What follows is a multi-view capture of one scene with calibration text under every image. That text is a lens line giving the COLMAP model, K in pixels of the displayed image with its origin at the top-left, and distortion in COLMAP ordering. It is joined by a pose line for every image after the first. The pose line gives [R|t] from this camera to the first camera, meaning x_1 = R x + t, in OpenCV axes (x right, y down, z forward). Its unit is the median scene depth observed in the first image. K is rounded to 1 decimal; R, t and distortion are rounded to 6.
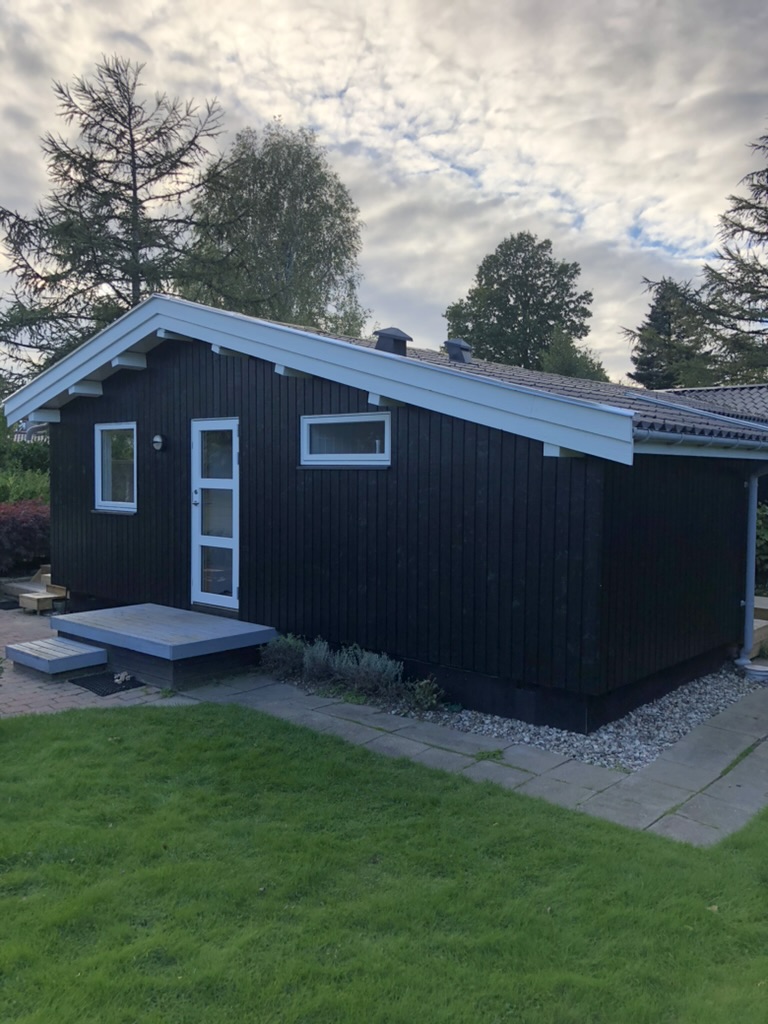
lens RADIAL K [[847.4, 0, 385.5], [0, 847.4, 509.5], [0, 0, 1]] dist [0.025154, 0.004299]
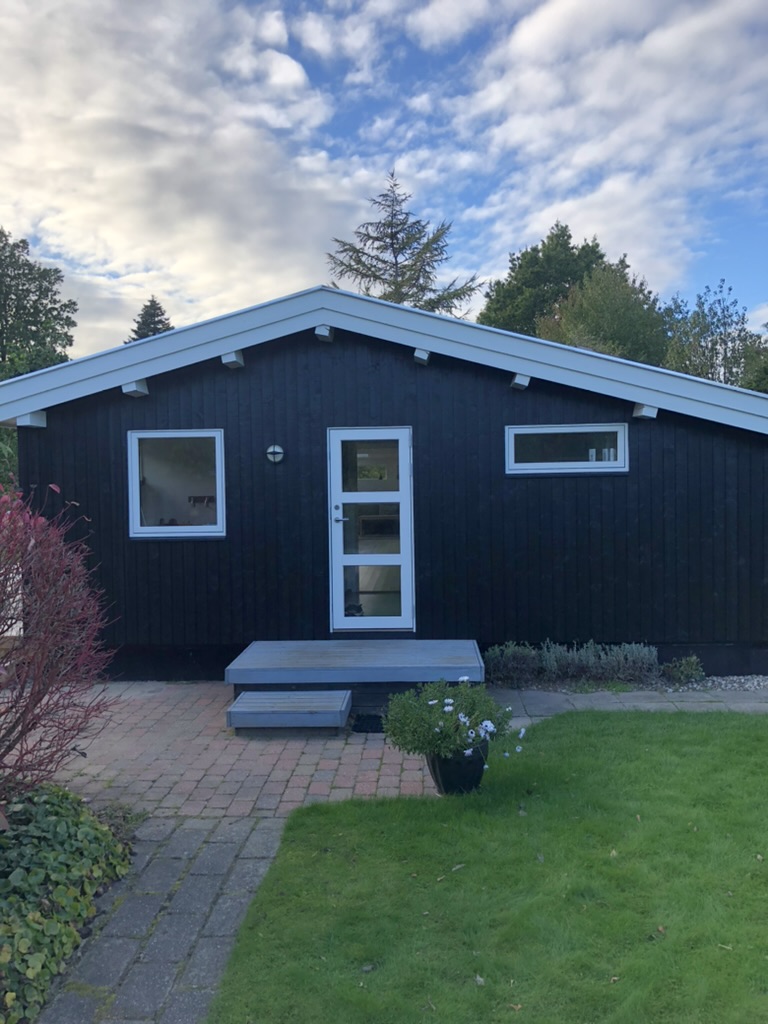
lens RADIAL K [[847.4, 0, 385.5], [0, 847.4, 509.5], [0, 0, 1]] dist [0.025154, 0.004299]
pose [[0.786300, -0.041623, 0.616441, -0.740251], [0.052284, 0.998632, 0.000739, -0.016616], [-0.615628, 0.031649, 0.787401, 0.254467]]
